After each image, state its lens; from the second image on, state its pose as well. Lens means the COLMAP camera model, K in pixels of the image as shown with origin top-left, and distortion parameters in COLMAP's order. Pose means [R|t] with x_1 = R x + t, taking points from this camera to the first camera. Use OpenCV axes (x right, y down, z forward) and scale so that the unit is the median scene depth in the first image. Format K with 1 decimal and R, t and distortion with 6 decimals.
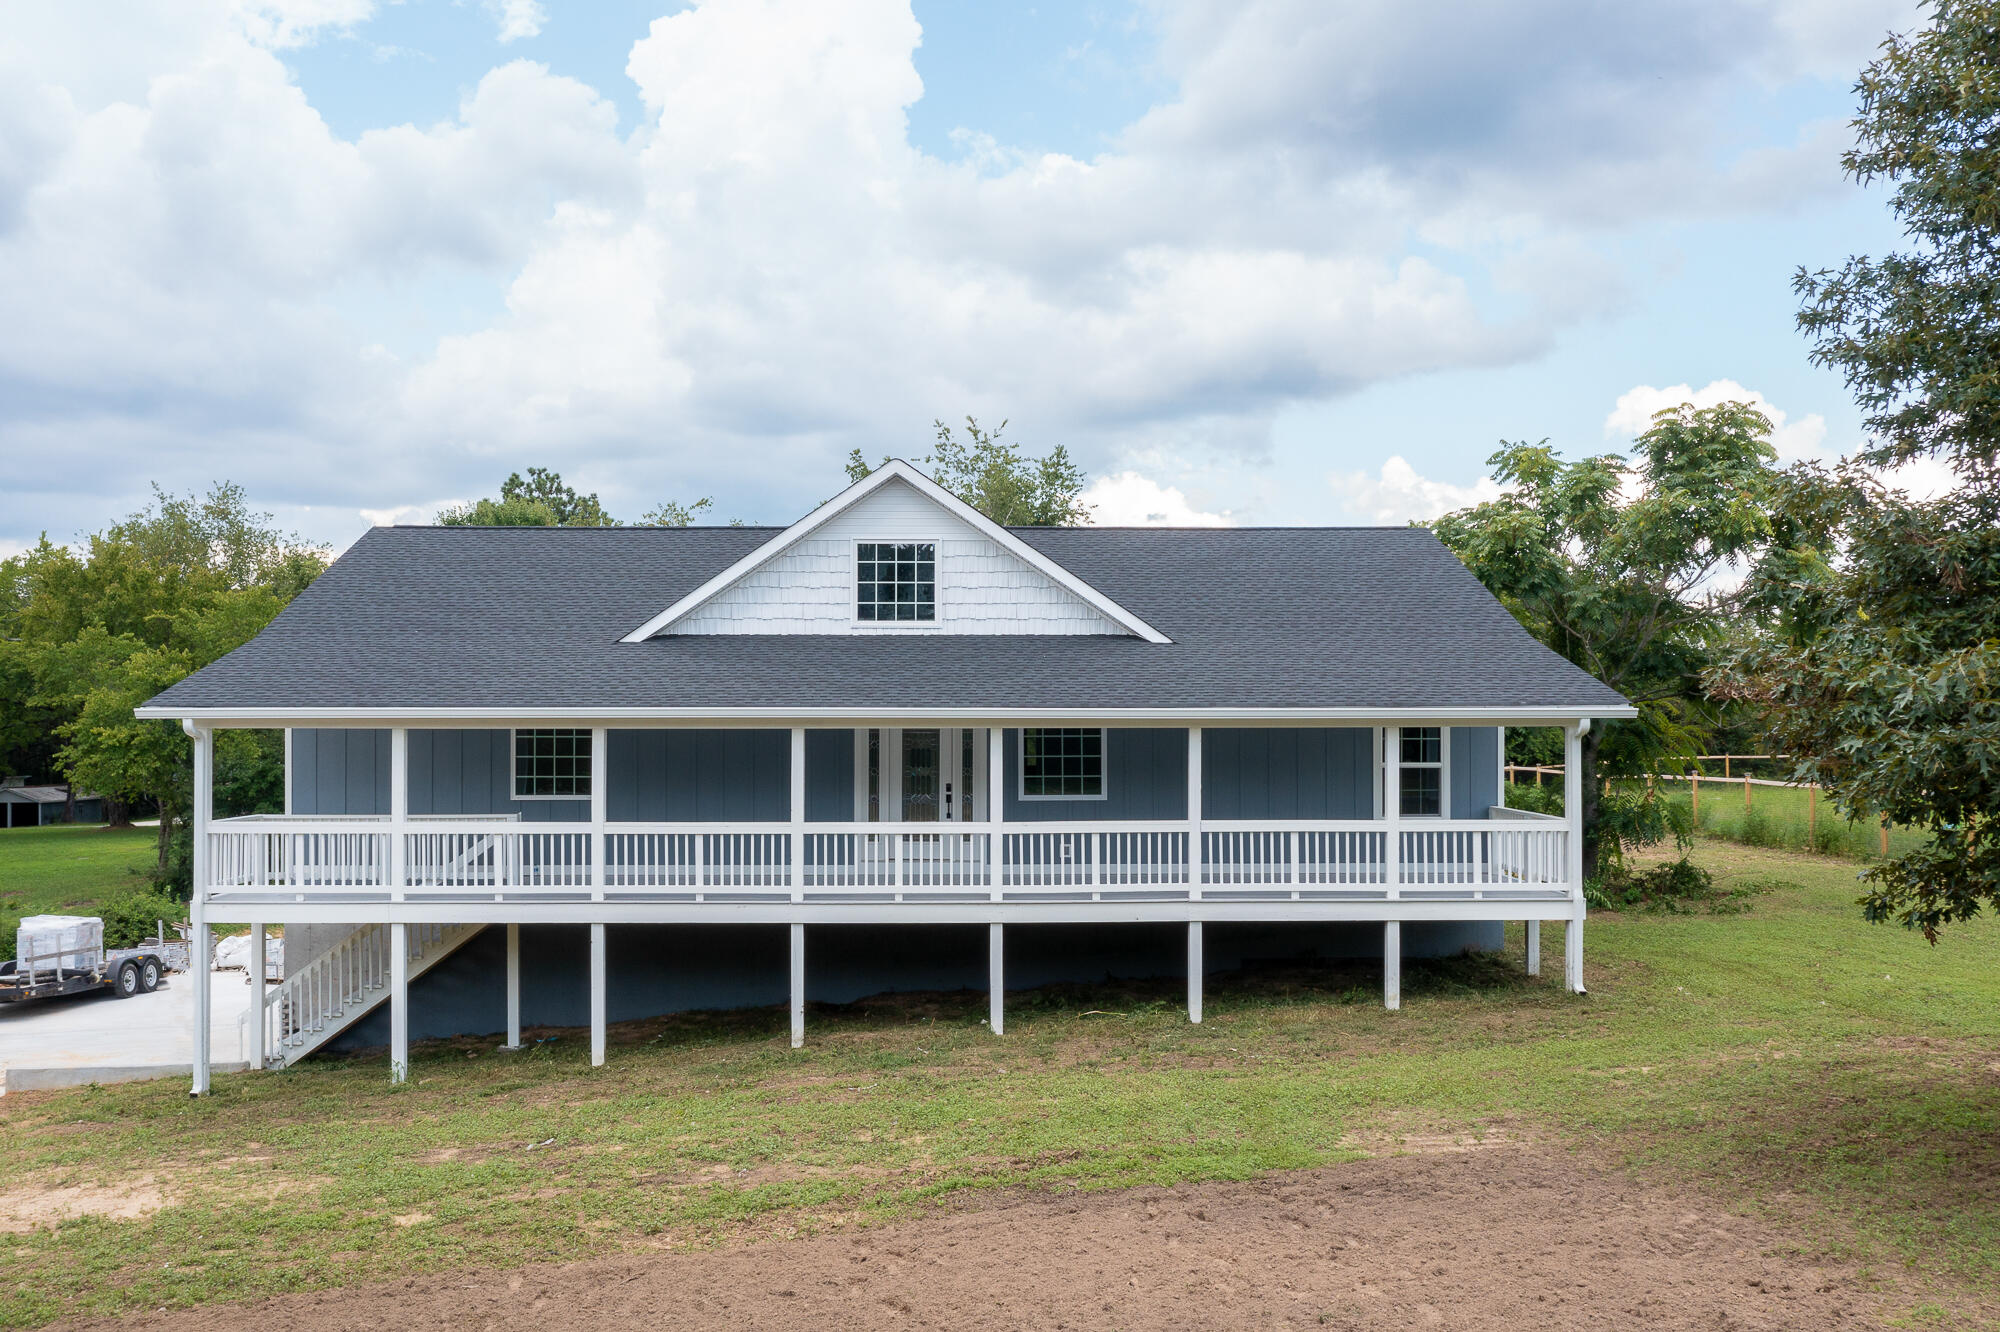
lens RADIAL K [[1756.2, 0, 1019.9], [0, 1756.2, 725.2], [0, 0, 1]] dist [-0.004649, -0.018768]
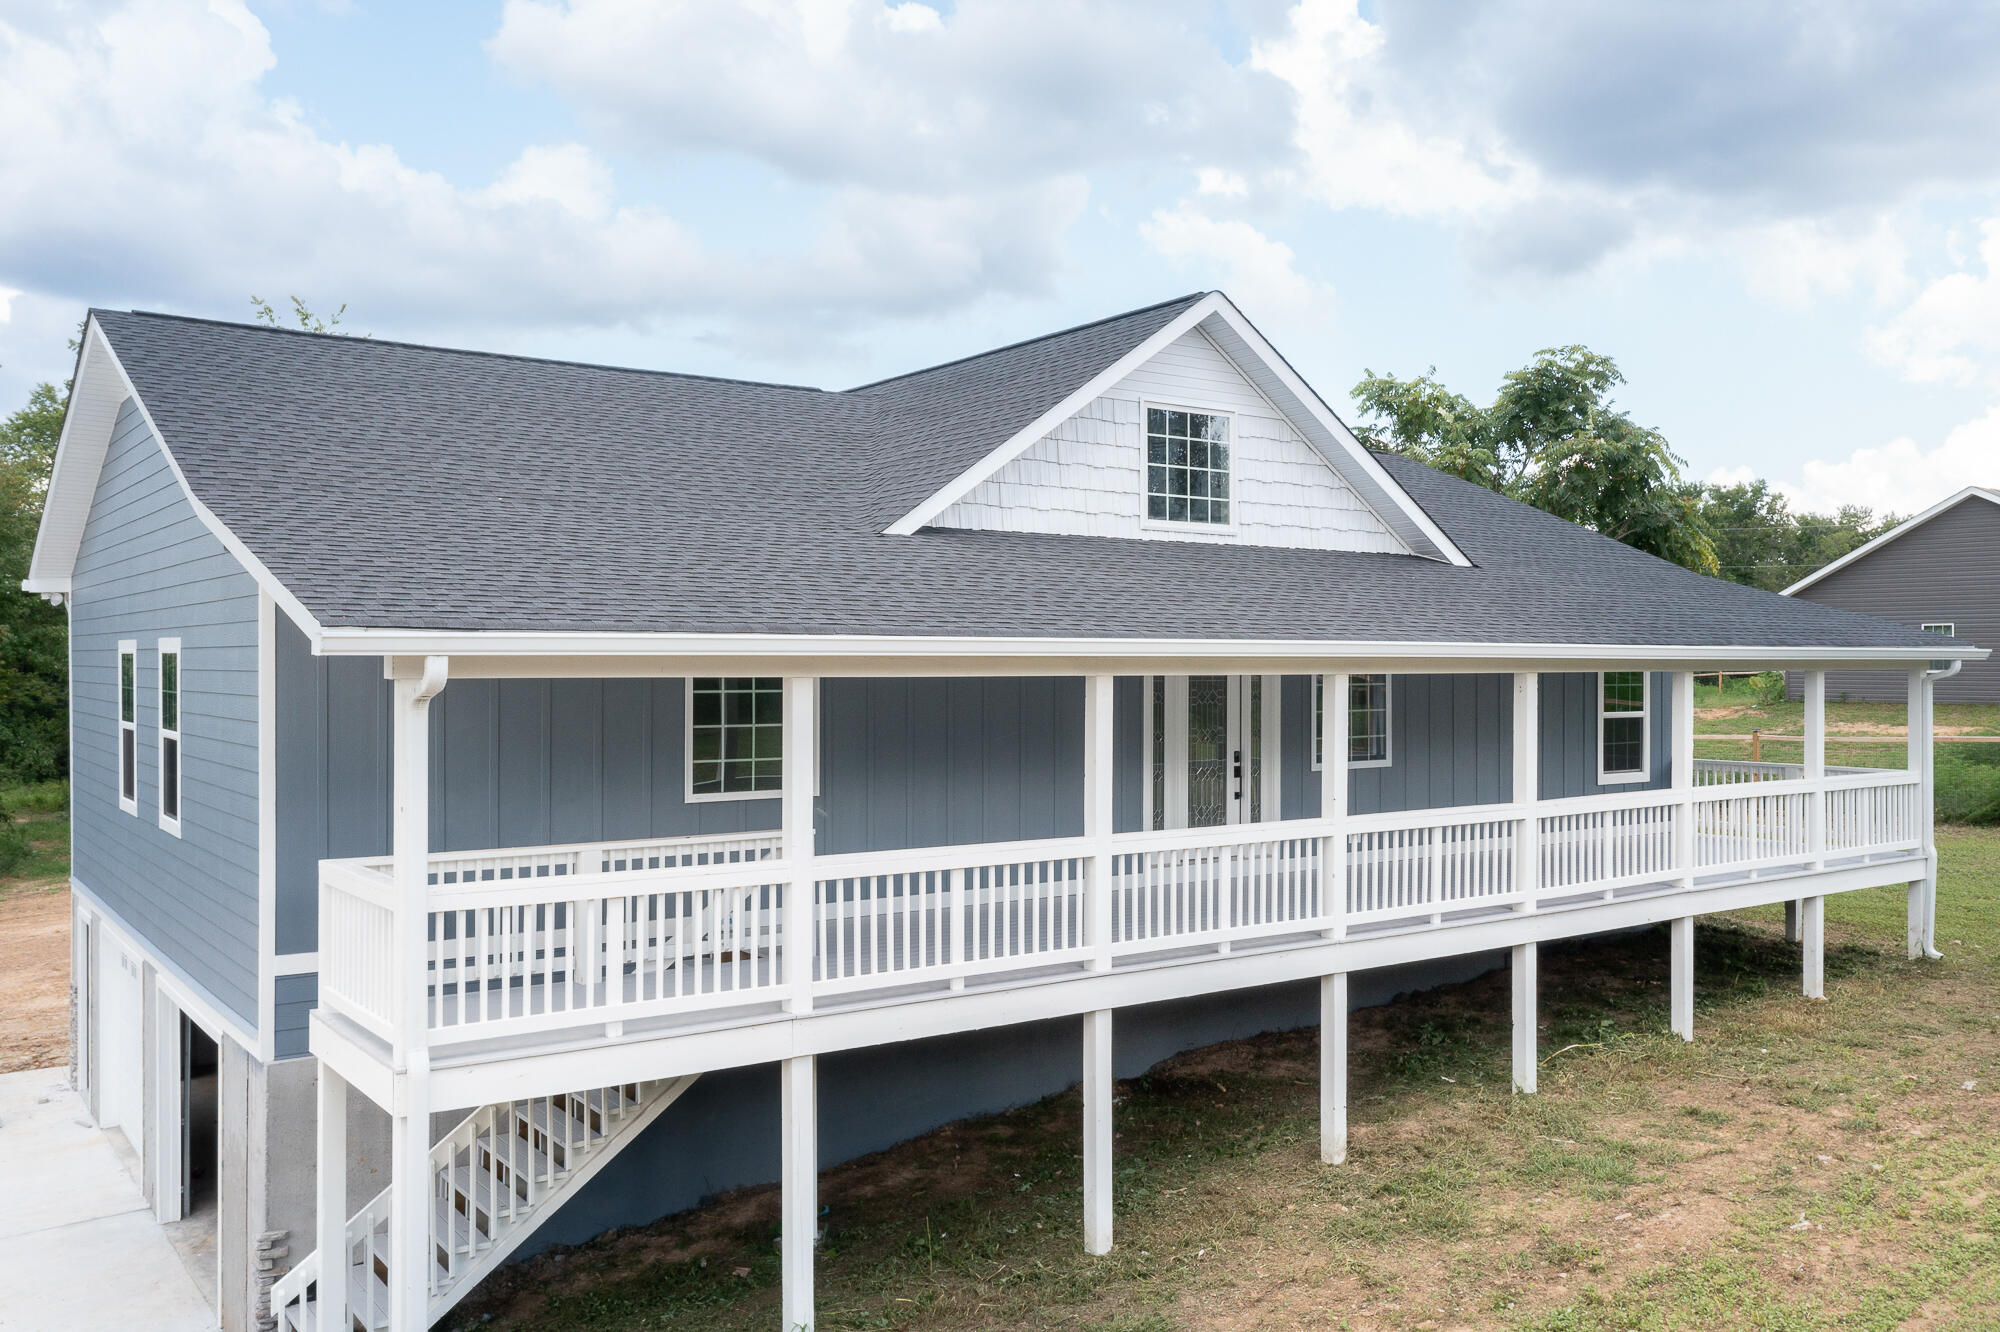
lens RADIAL K [[1664.4, 0, 992.0], [0, 1664.4, 655.8], [0, 0, 1]] dist [-0.013128, 0.006806]
pose [[0.822407, 0.003124, 0.568890, -0.514472], [0.004683, 0.999914, -0.012261, 0.001861], [-0.568880, 0.012748, 0.822322, 0.497568]]
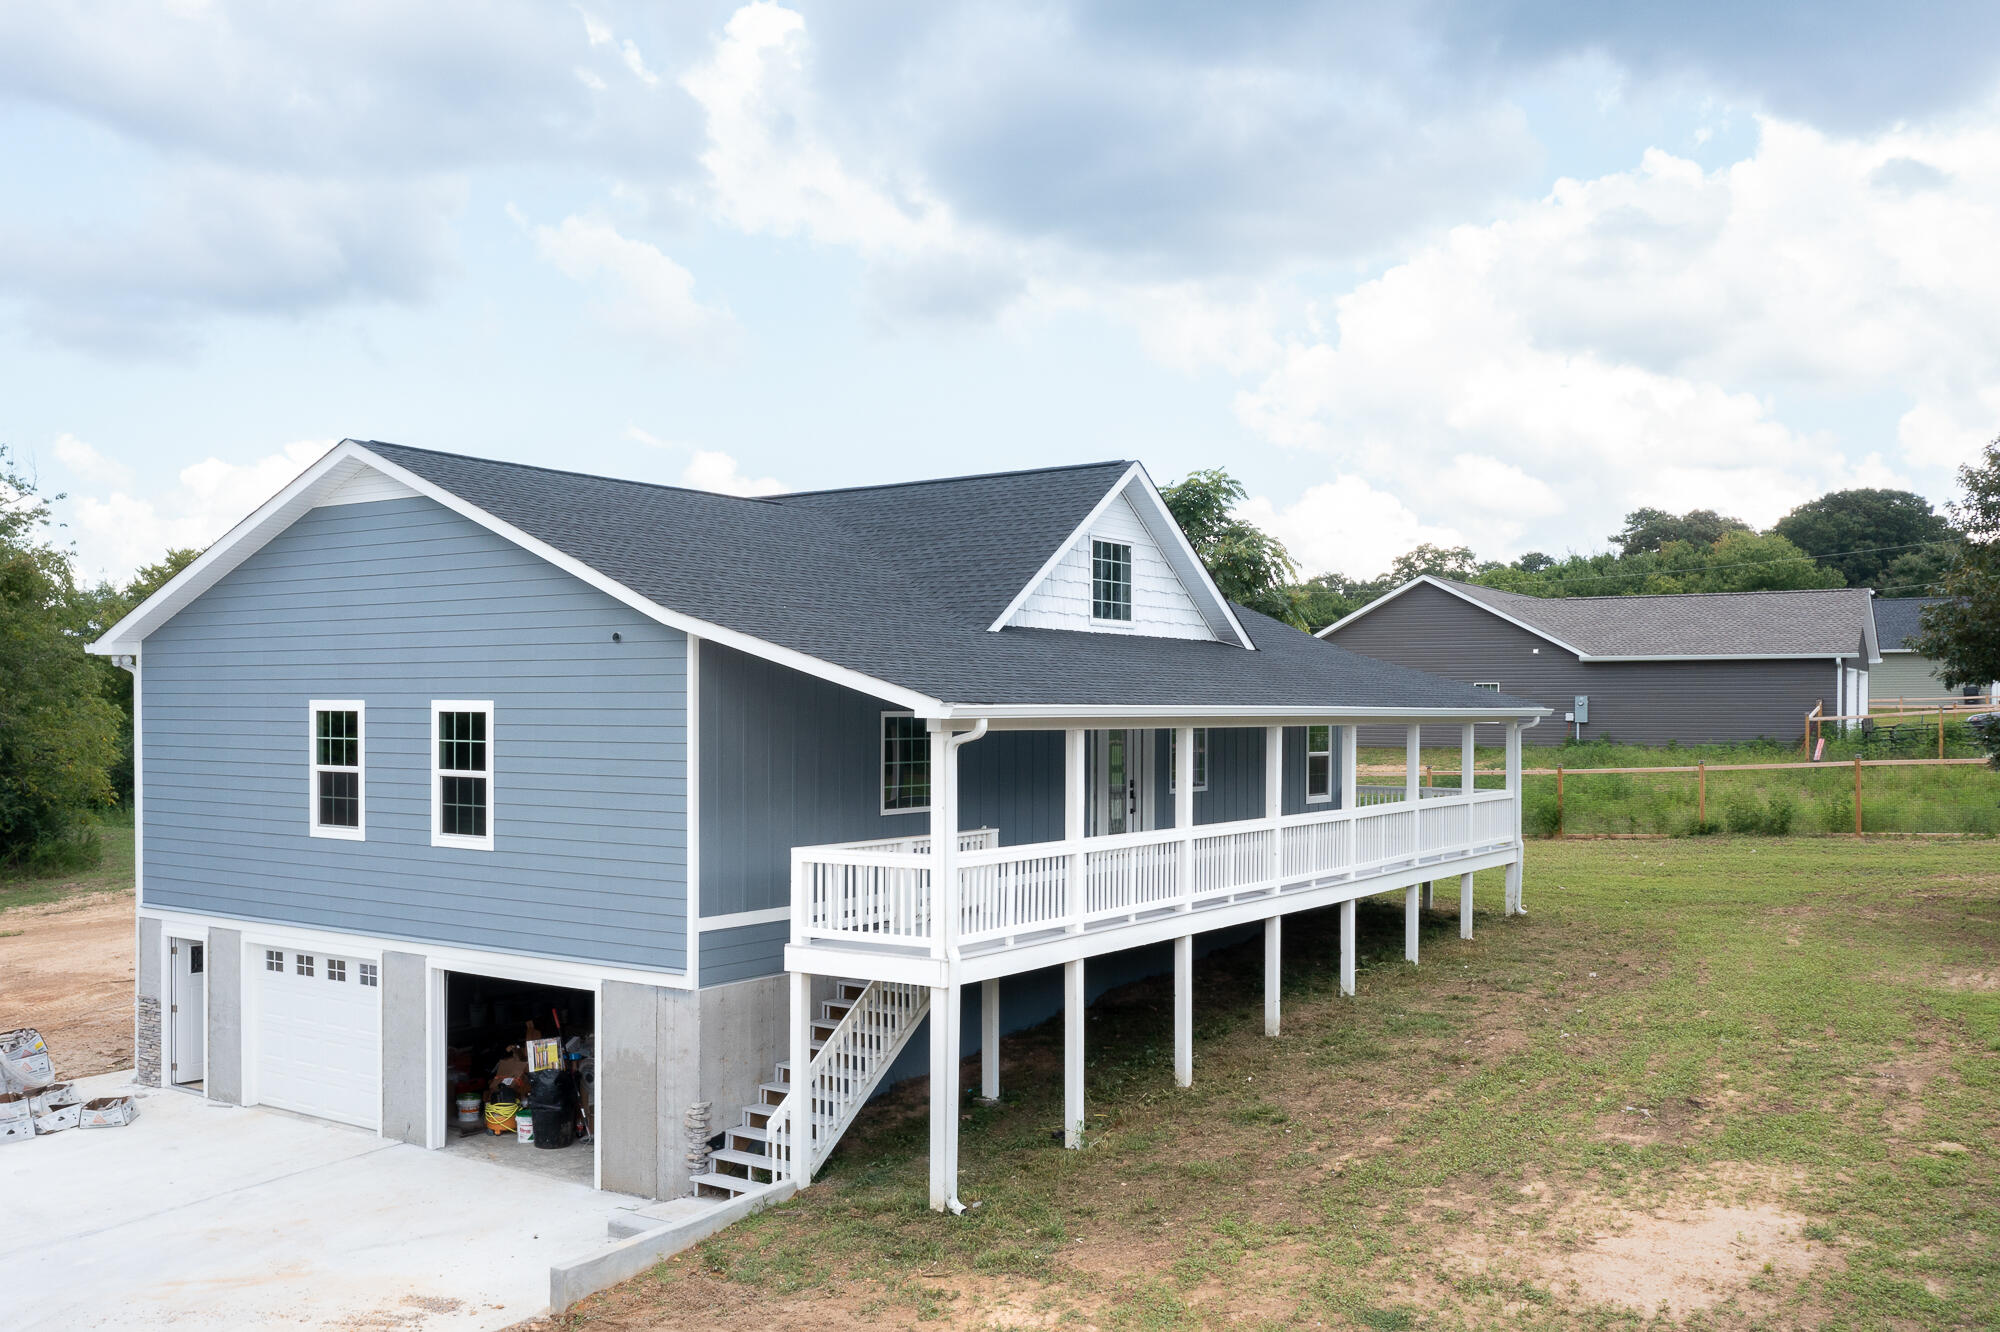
lens RADIAL K [[1756.2, 0, 1019.9], [0, 1756.2, 725.2], [0, 0, 1]] dist [-0.004649, -0.018768]
pose [[0.570211, -0.004385, 0.821487, -0.925797], [0.004519, 0.999987, 0.002201, -0.001673], [-0.821486, 0.002457, 0.570223, 0.471170]]
